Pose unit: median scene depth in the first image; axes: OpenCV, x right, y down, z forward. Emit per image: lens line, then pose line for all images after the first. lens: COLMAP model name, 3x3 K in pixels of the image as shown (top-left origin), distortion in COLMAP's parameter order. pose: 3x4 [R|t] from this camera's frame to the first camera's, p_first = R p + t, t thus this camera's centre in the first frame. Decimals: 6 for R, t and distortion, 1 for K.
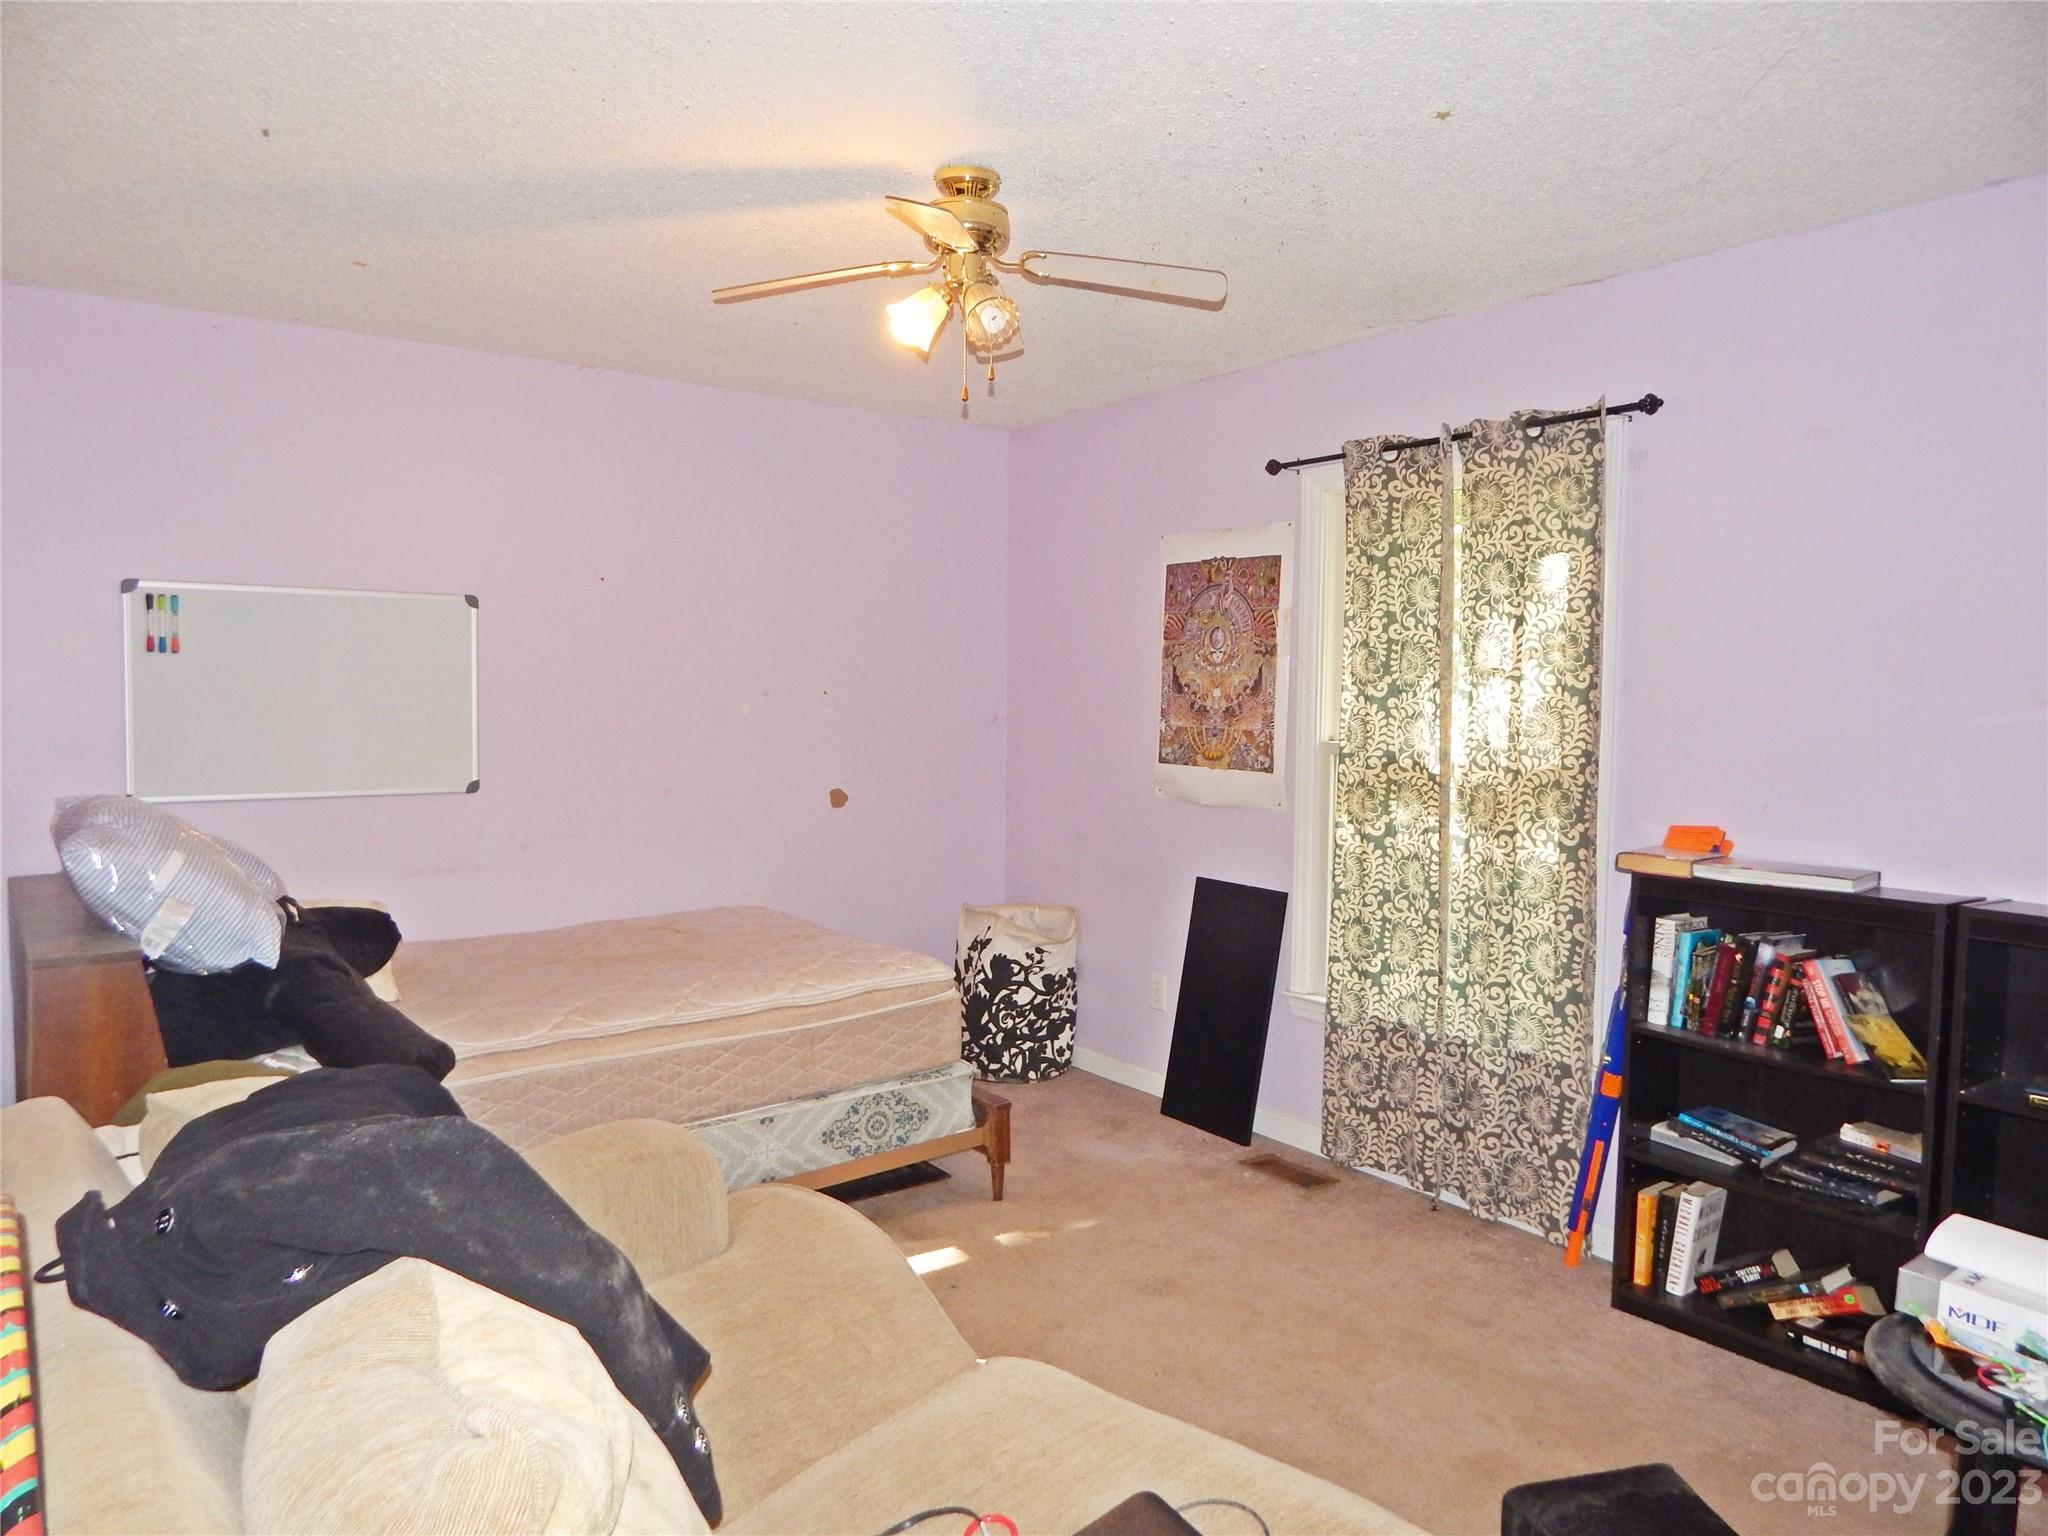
lens RADIAL K [[1380.7, 0, 1035.3], [0, 1380.7, 748.2], [0, 0, 1]] dist [0.069292, -0.036045]
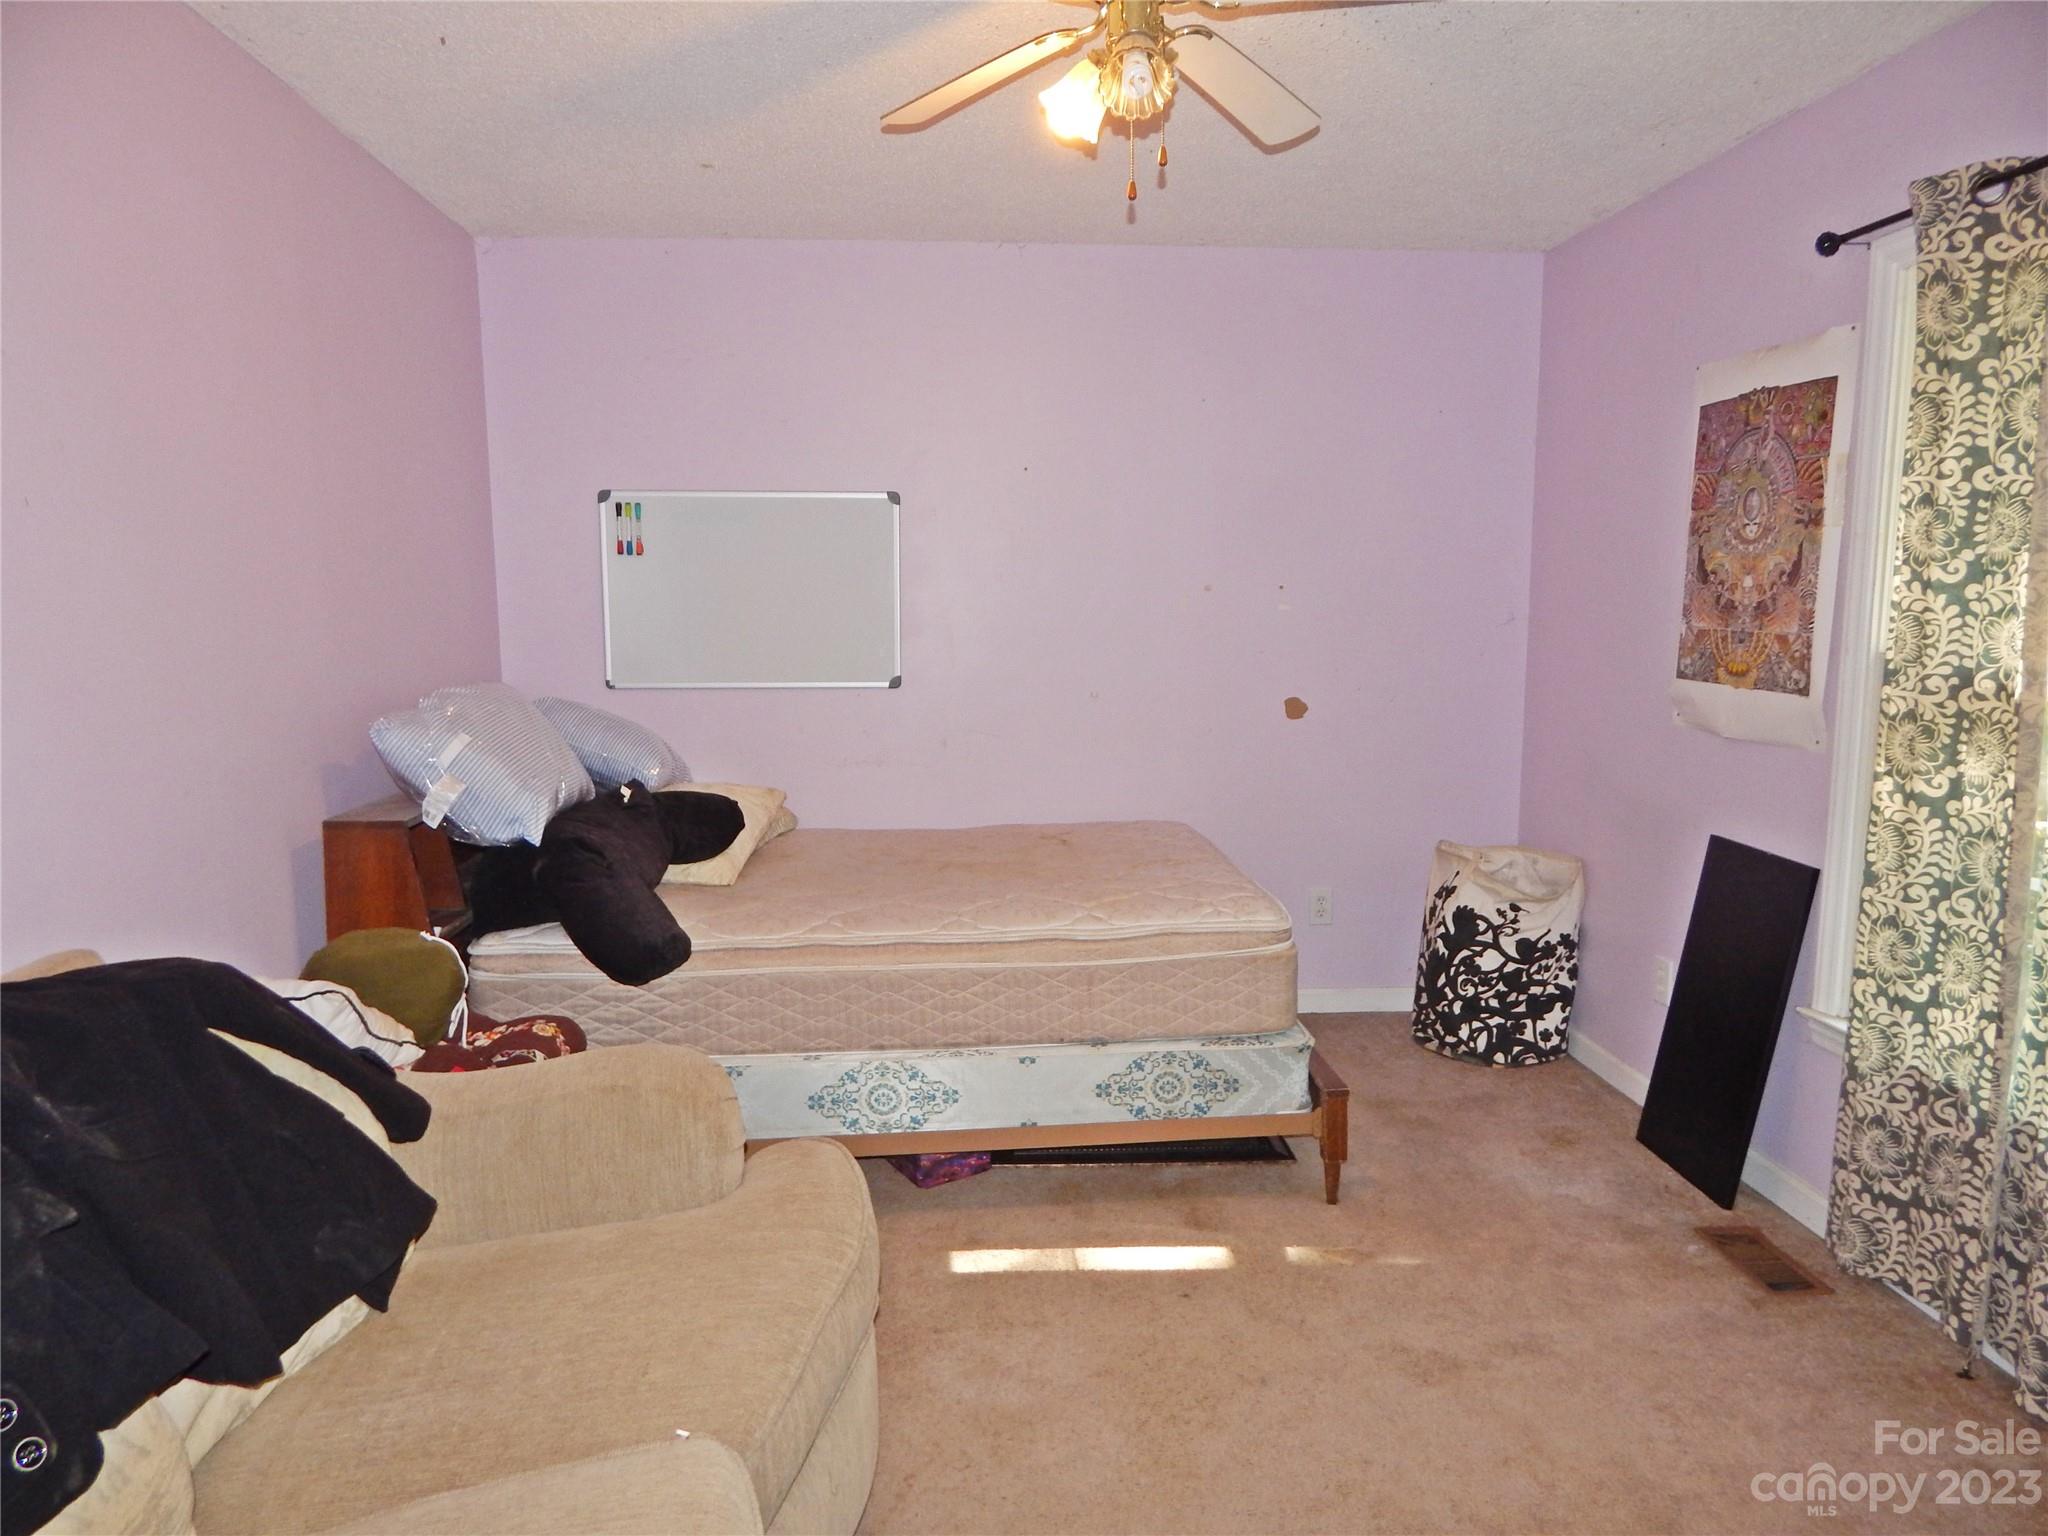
lens RADIAL K [[1380.7, 0, 1035.3], [0, 1380.7, 748.2], [0, 0, 1]] dist [0.069292, -0.036045]
pose [[0.847130, 0.053673, -0.528669, 0.237853], [-0.017513, 0.997165, 0.073173, -0.000998], [0.531097, -0.052728, 0.845669, 0.214187]]
